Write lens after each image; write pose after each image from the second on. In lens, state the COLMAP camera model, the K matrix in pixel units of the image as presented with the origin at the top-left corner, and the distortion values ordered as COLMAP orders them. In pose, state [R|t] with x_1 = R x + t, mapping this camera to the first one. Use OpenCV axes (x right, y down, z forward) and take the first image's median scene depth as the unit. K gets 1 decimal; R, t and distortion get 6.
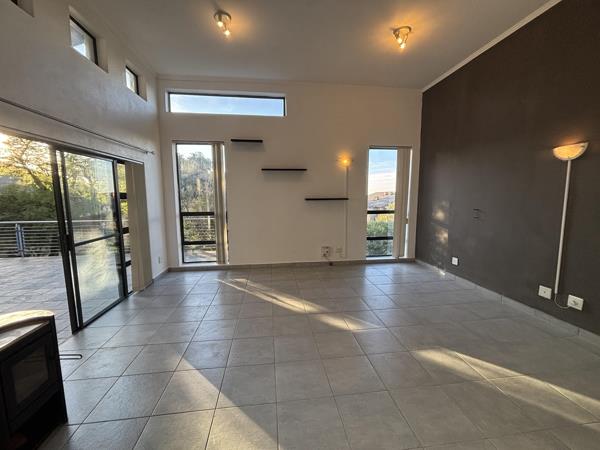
lens RADIAL K [[243.0, 0, 298.6], [0, 243.0, 222.9], [0, 0, 1]] dist [-0.001147, -0.000227]
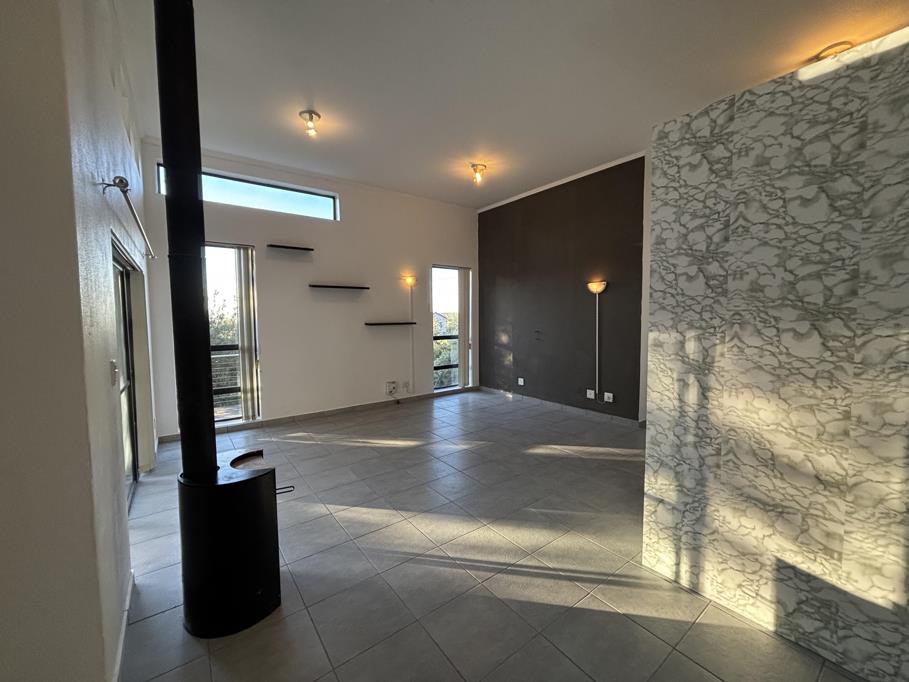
lens RADIAL K [[366.0, 0, 452.9], [0, 366.0, 338.5], [0, 0, 1]] dist [-0.000238, -0.000256]
pose [[0.867706, -0.033549, 0.495944, -0.342575], [0.060593, 0.997418, -0.038541, 0.014415], [-0.493370, 0.063493, 0.867499, -0.203697]]
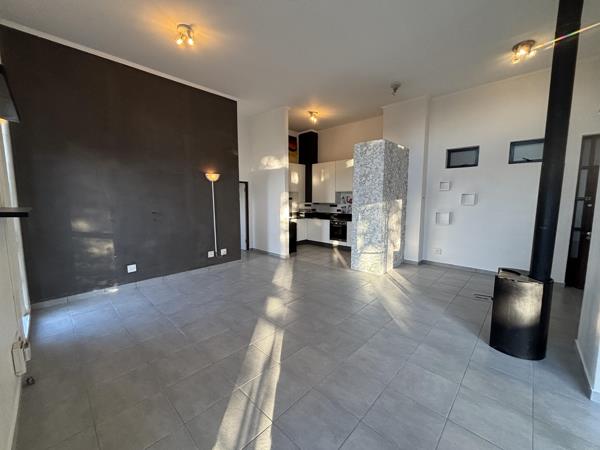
lens RADIAL K [[241.6, 0, 298.9], [0, 241.6, 223.4], [0, 0, 1]] dist [-0.000238, -0.000256]
pose [[-0.632620, -0.077004, 0.770624, -0.448234], [0.088957, 0.981234, 0.171075, -0.110742], [-0.769336, 0.176778, -0.613899, 0.947185]]
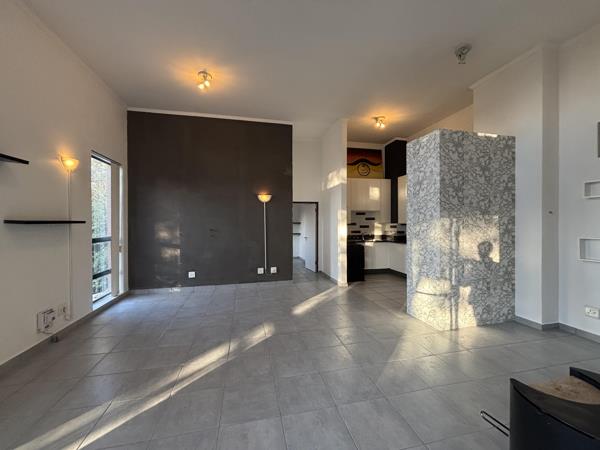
lens RADIAL K [[241.6, 0, 298.9], [0, 241.6, 223.4], [0, 0, 1]] dist [-0.000238, -0.000256]
pose [[-0.102320, -0.000070, 0.994752, -0.519100], [0.115076, 0.993285, 0.011907, -0.039138], [-0.988073, 0.115690, -0.101625, 0.523226]]
